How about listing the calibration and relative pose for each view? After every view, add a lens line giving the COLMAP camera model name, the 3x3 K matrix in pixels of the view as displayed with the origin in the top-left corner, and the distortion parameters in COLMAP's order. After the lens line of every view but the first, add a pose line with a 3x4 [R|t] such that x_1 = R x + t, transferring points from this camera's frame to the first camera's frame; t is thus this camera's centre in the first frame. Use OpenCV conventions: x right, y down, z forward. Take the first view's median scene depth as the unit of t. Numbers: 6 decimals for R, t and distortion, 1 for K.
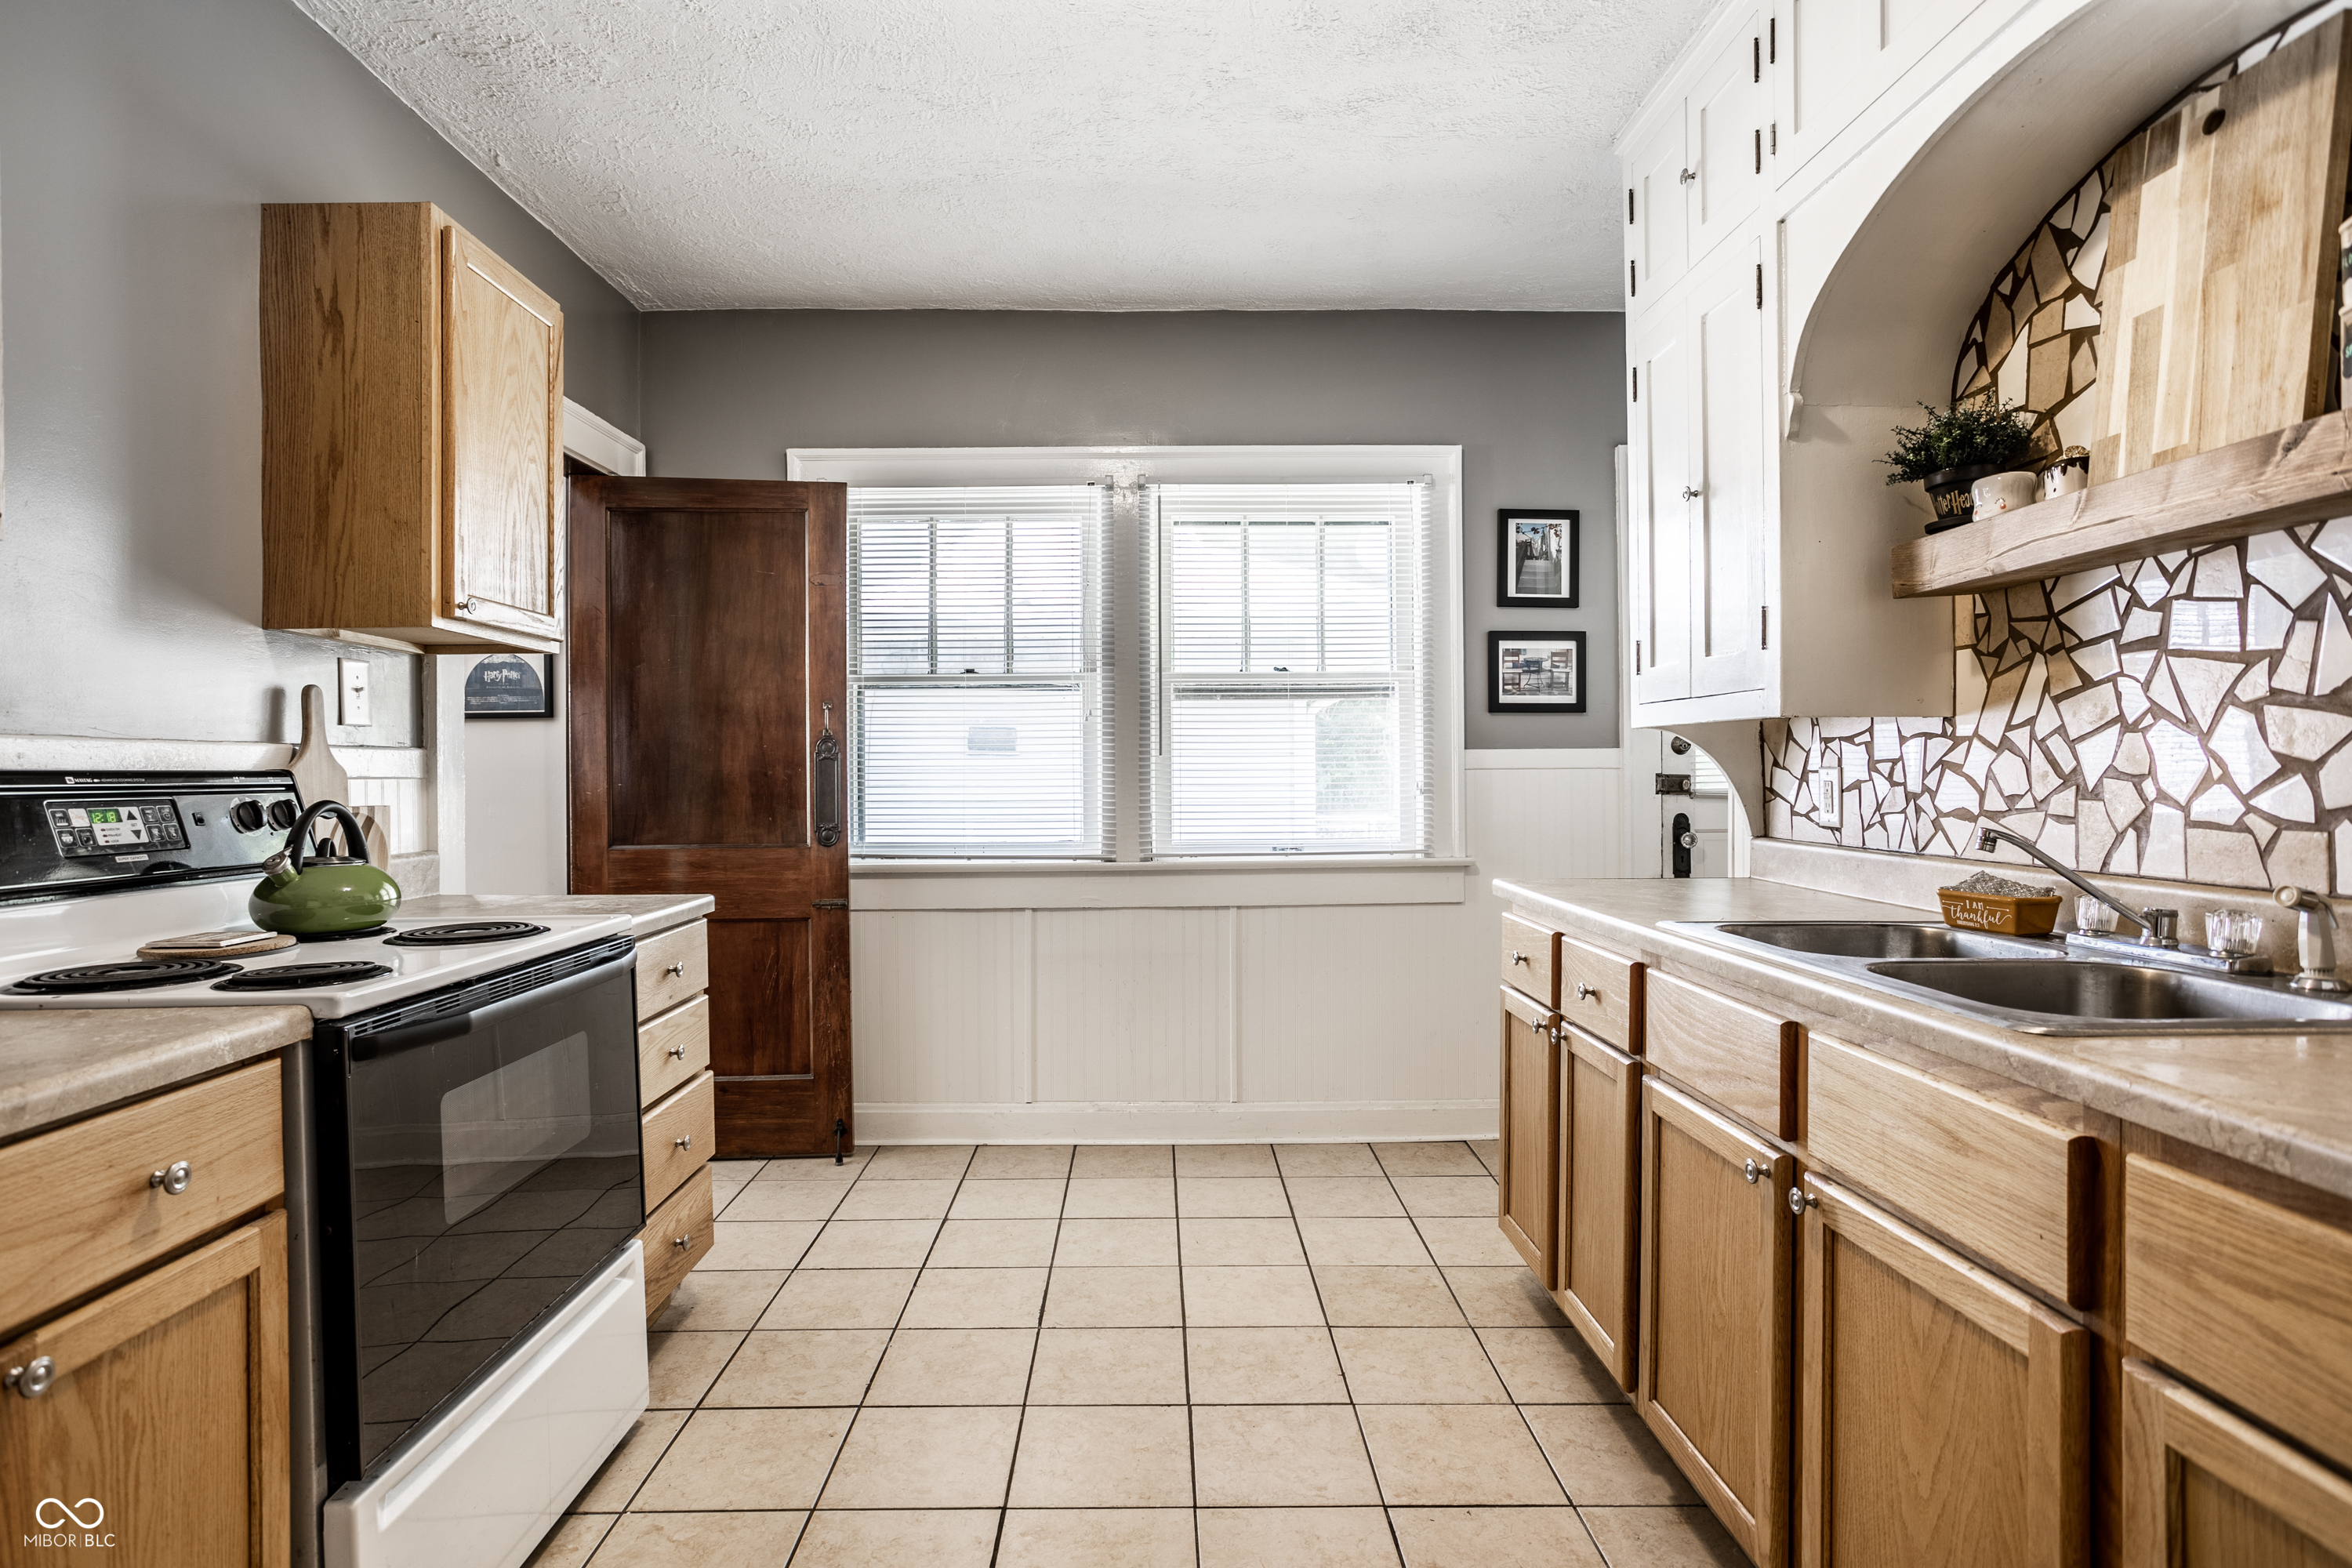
lens RADIAL K [[1189.6, 0, 1166.0], [0, 1189.6, 776.9], [0, 0, 1]] dist [-0.057182, 0.039484]
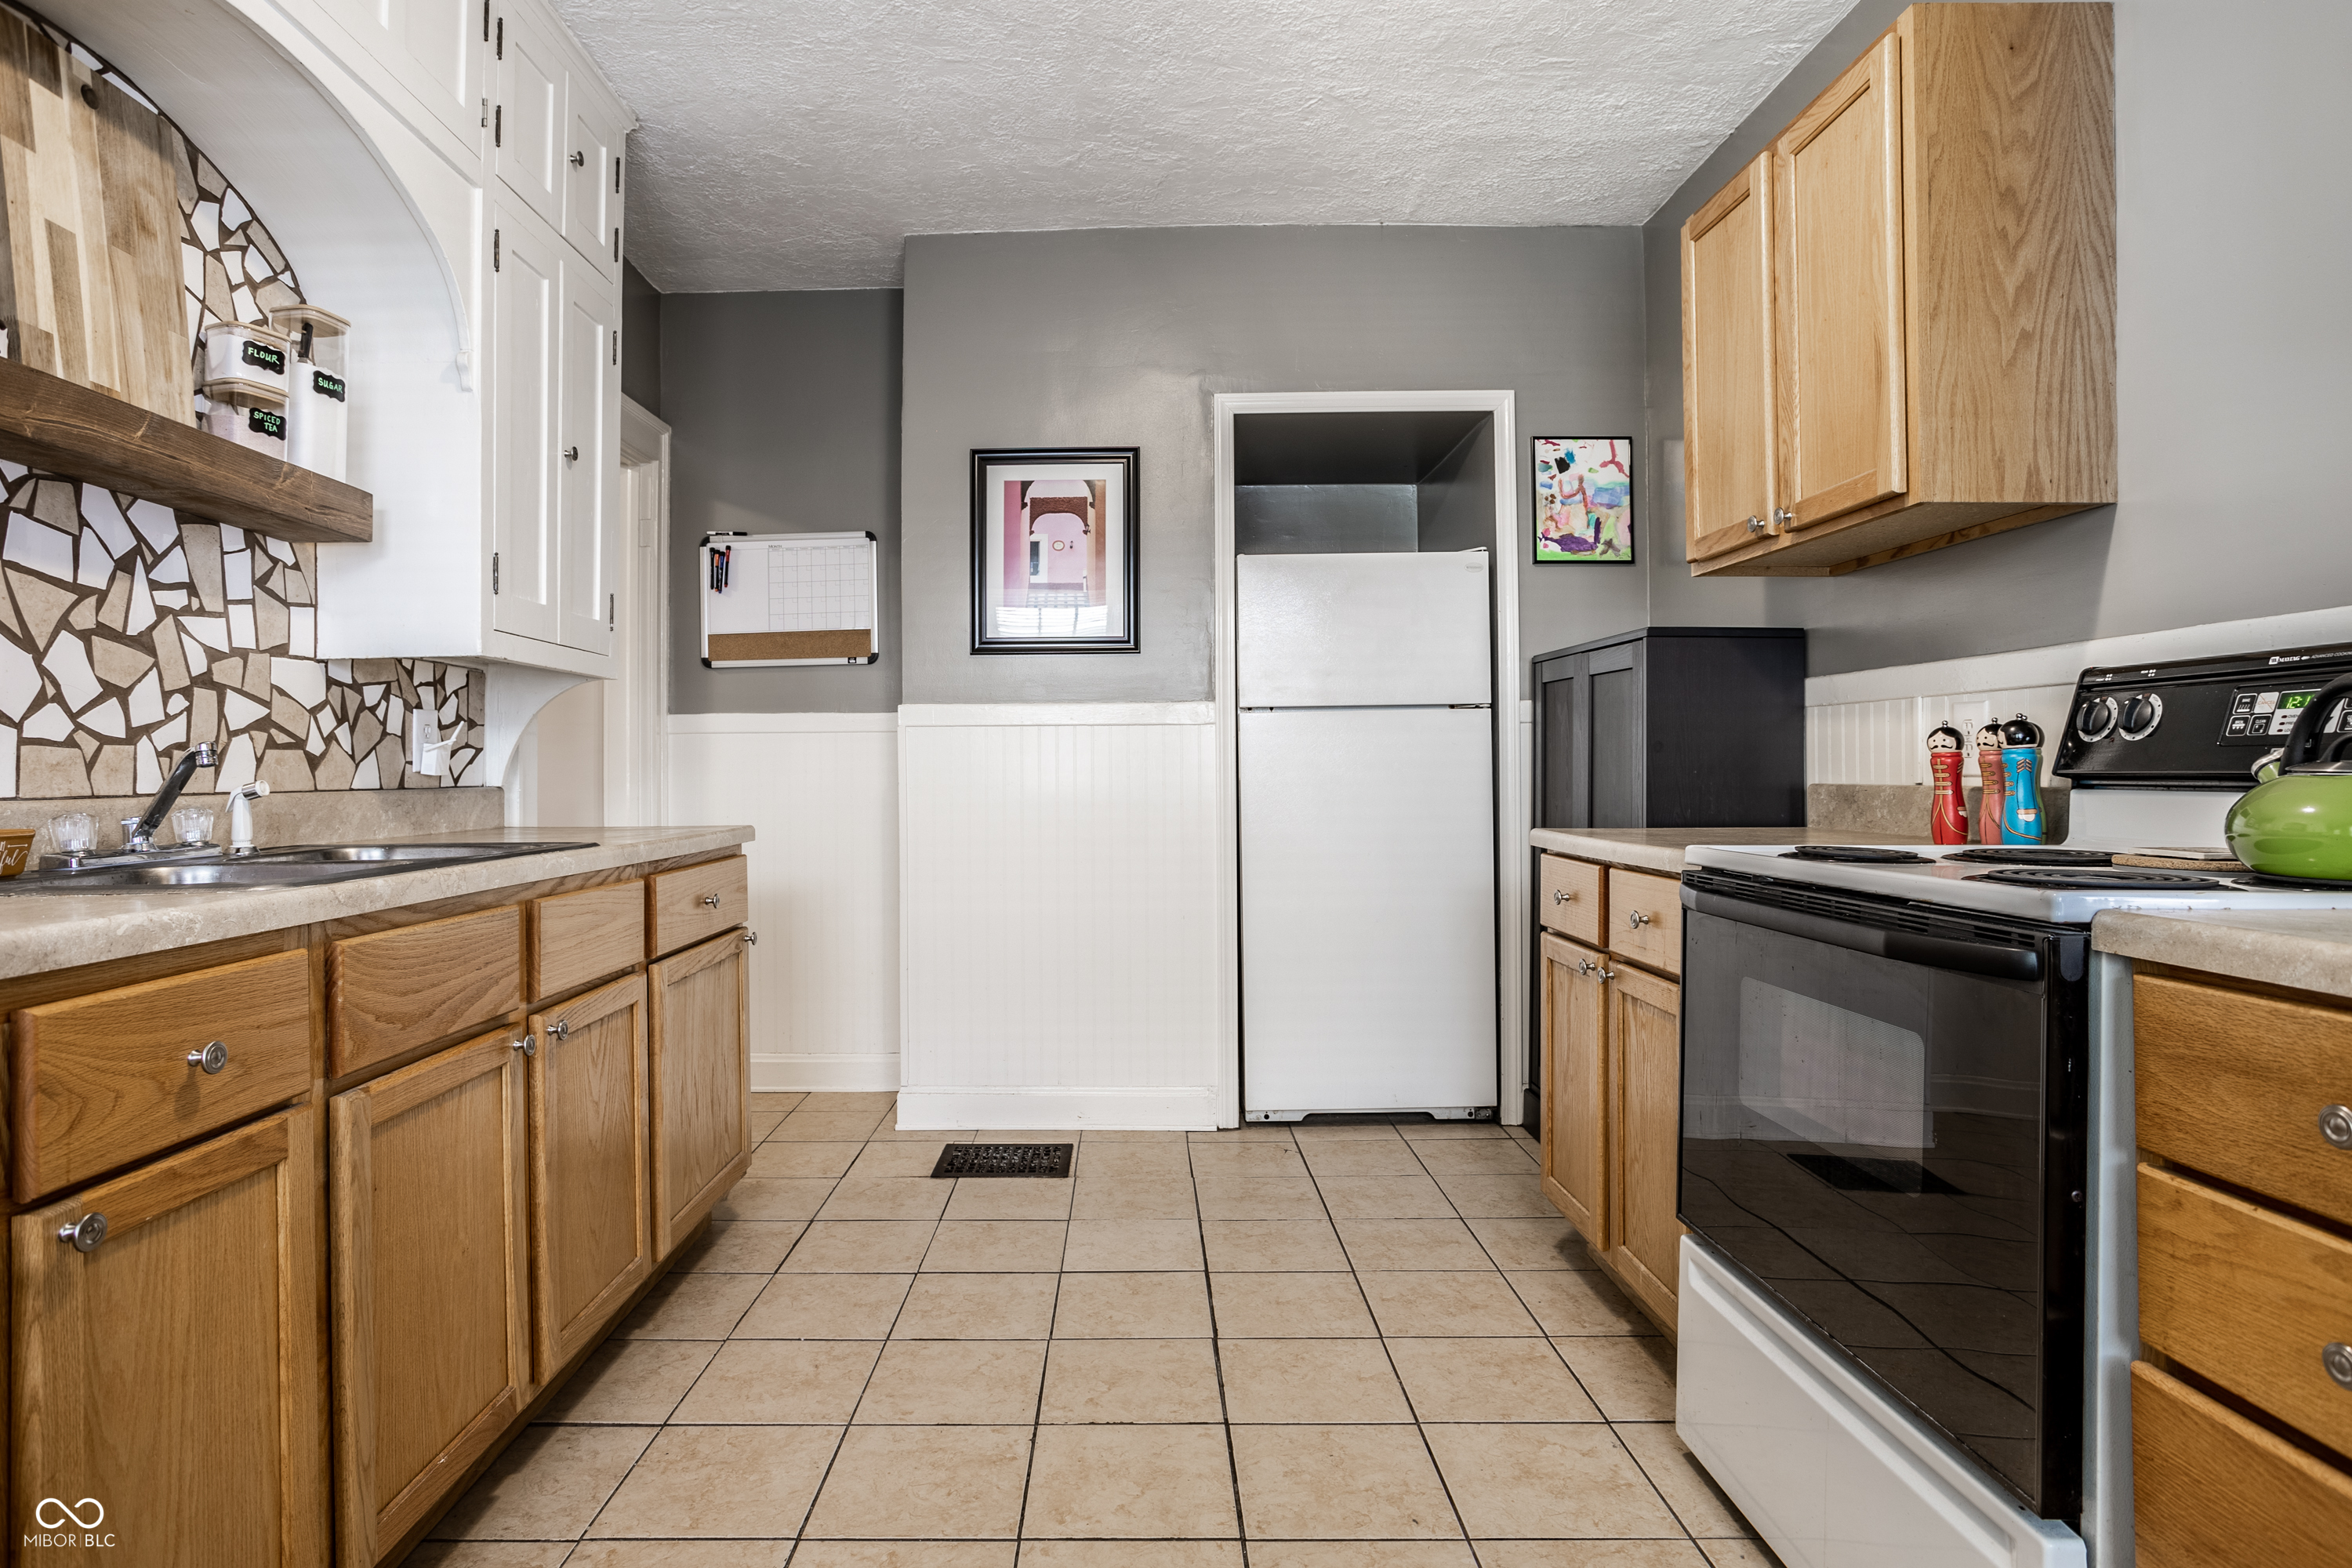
lens RADIAL K [[1246.4, 0, 1105.8], [0, 1246.4, 753.5], [0, 0, 1]] dist [-0.059979, 0.043294]
pose [[-0.999030, 0.012849, 0.042114, -0.083391], [0.012309, 0.999839, -0.013066, 0.070391], [-0.042275, -0.012535, -0.999027, 1.856781]]
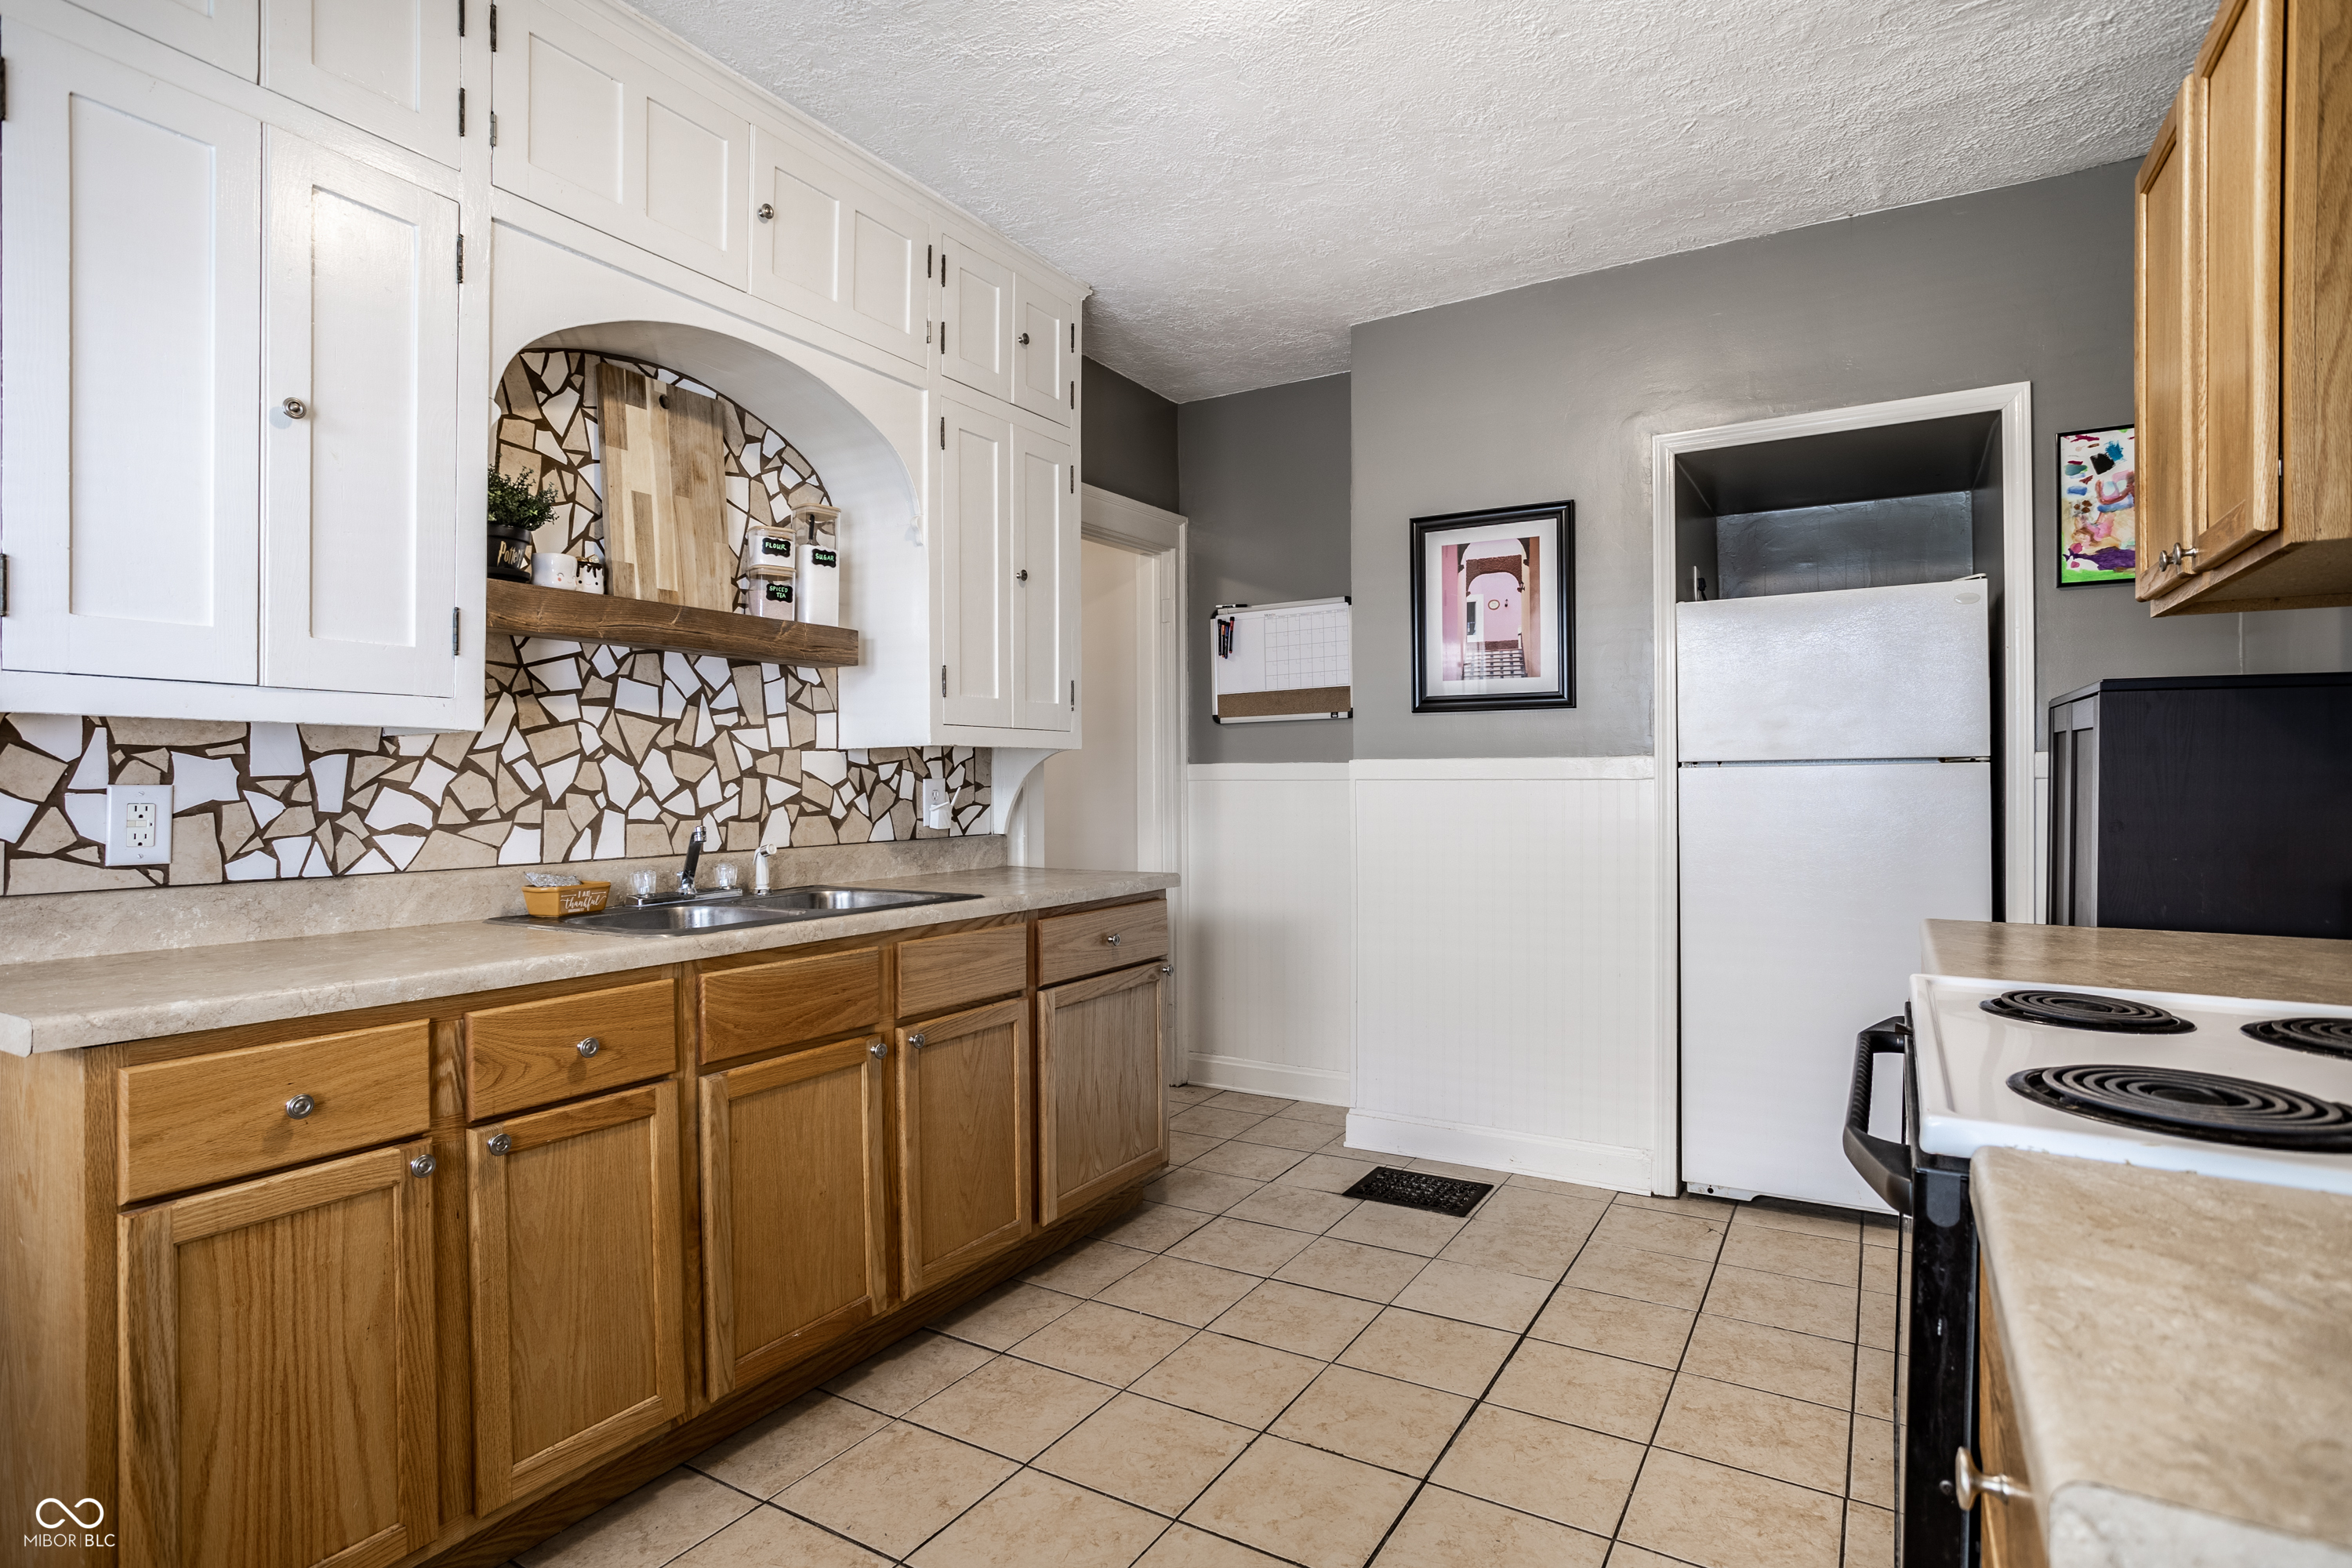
lens RADIAL K [[1189.6, 0, 1166.0], [0, 1189.6, 776.9], [0, 0, 1]] dist [-0.057182, 0.039484]
pose [[-0.841411, 0.009468, 0.540313, -0.548594], [0.009008, 0.999953, -0.003496, -0.007287], [-0.540321, 0.001926, -0.841457, 1.803025]]
